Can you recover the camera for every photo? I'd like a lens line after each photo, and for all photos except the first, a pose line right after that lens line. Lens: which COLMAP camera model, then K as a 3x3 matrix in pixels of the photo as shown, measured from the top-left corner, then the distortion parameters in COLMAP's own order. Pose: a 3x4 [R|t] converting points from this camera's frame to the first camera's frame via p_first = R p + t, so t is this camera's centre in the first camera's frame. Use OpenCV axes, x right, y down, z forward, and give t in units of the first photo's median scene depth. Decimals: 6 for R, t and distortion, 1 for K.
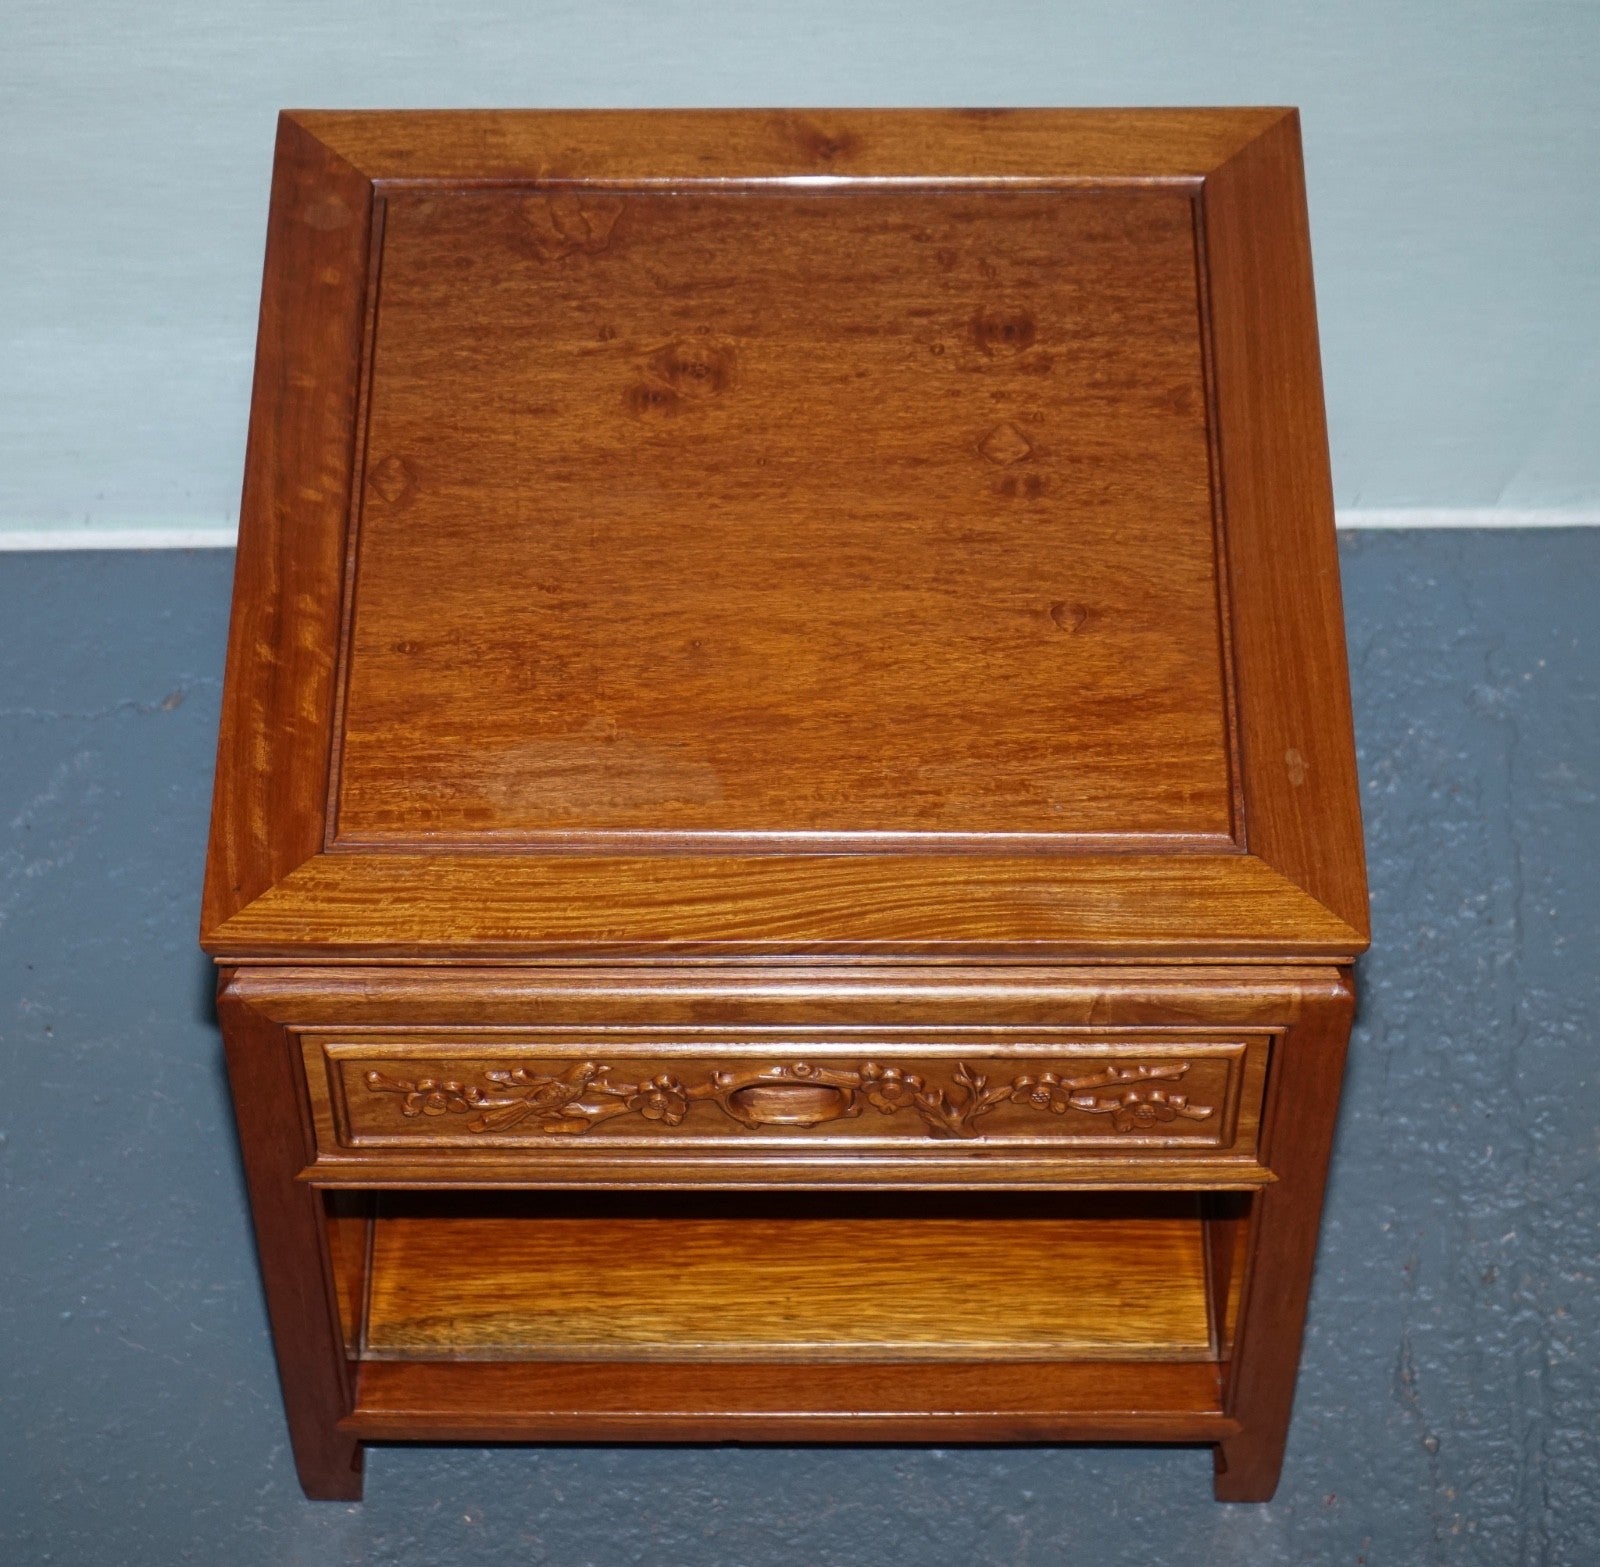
lens RADIAL K [[4692.4, 0, 800.0], [0, 4692.4, 783.5], [0, 0, 1]] dist [-0.102081, 0.907631]
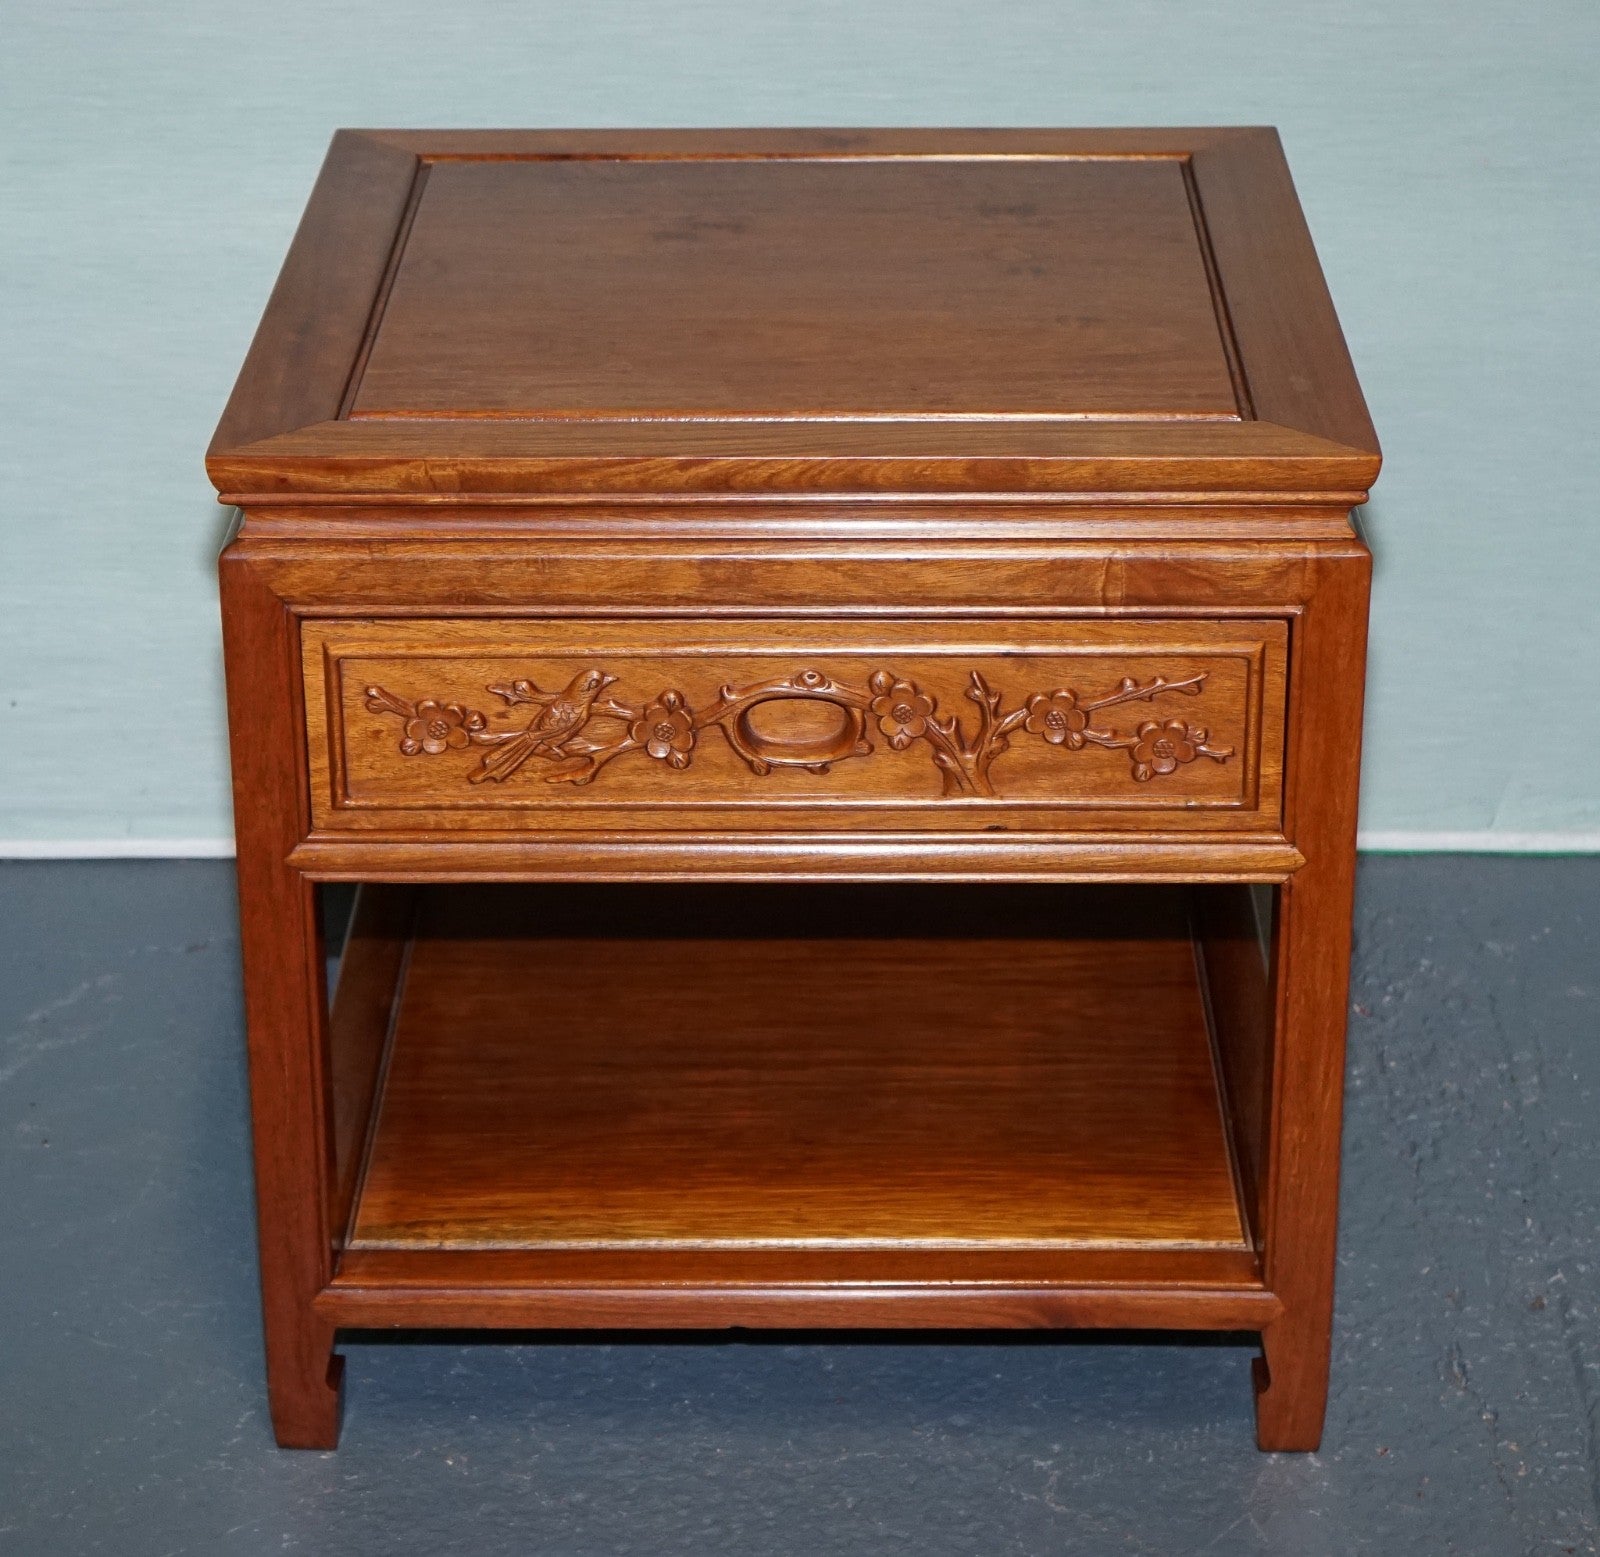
lens RADIAL K [[4206.3, 0, 833.3], [0, 4206.3, 777.9], [0, 0, 1]] dist [-0.062797, 0.769821]
pose [[0.999993, 0.002989, -0.002233, 0.006667], [-0.003692, 0.879042, -0.476730, 0.473707], [0.000538, 0.476735, 0.879047, 0.226741]]
